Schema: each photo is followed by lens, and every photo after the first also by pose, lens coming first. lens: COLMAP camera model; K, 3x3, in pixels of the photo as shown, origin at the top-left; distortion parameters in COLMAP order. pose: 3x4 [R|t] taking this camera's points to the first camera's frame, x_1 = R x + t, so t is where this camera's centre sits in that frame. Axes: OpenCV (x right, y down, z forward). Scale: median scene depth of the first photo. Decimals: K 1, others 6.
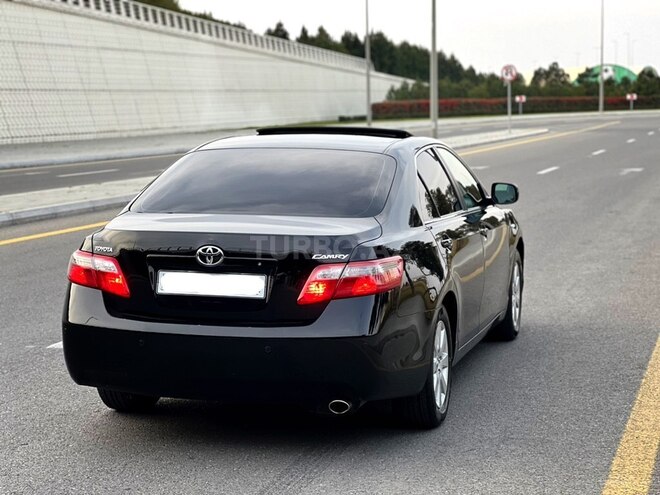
lens RADIAL K [[1461.5, 0, 334.0], [0, 1461.5, 246.8], [0, 0, 1]] dist [0.187133, 0.000000]
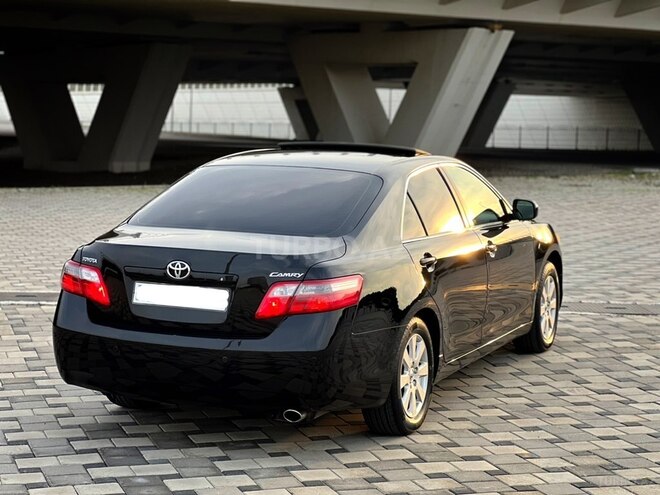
lens RADIAL K [[1461.5, 0, 333.9], [0, 1461.5, 241.9], [0, 0, 1]] dist [0.187133, 0.000000]
pose [[0.989401, 0.028917, -0.142300, 0.171731], [-0.027620, 0.999557, 0.011082, -0.028344], [0.142558, -0.007035, 0.989761, -0.046086]]
